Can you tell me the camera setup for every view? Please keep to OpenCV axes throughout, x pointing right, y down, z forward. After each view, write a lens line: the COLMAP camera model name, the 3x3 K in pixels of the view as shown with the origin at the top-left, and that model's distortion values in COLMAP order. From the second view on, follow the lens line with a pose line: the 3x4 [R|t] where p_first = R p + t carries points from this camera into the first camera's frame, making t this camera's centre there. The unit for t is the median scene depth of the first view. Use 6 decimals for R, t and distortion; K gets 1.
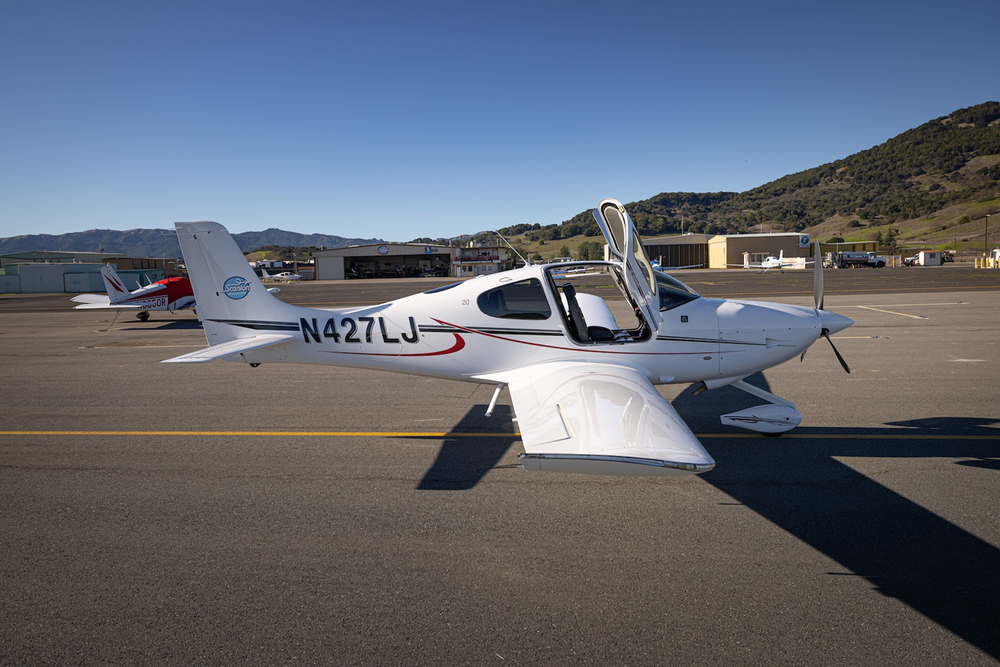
lens RADIAL K [[785.4, 0, 500.0], [0, 785.4, 333.5], [0, 0, 1]] dist [-0.002483, 0.002083]
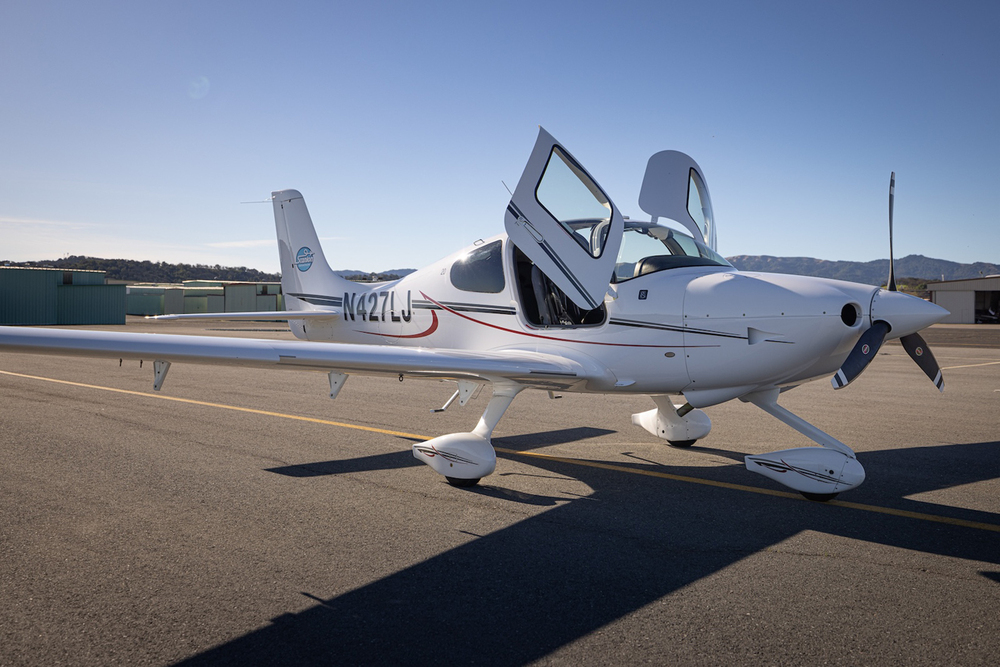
lens RADIAL K [[1057.5, 0, 500.0], [0, 1057.5, 333.5], [0, 0, 1]] dist [0.052413, 0.002212]
pose [[0.772828, 0.047772, -0.632815, 0.657751], [-0.087962, 0.995601, -0.032265, 0.050507], [0.628490, 0.080599, 0.773631, 0.201719]]
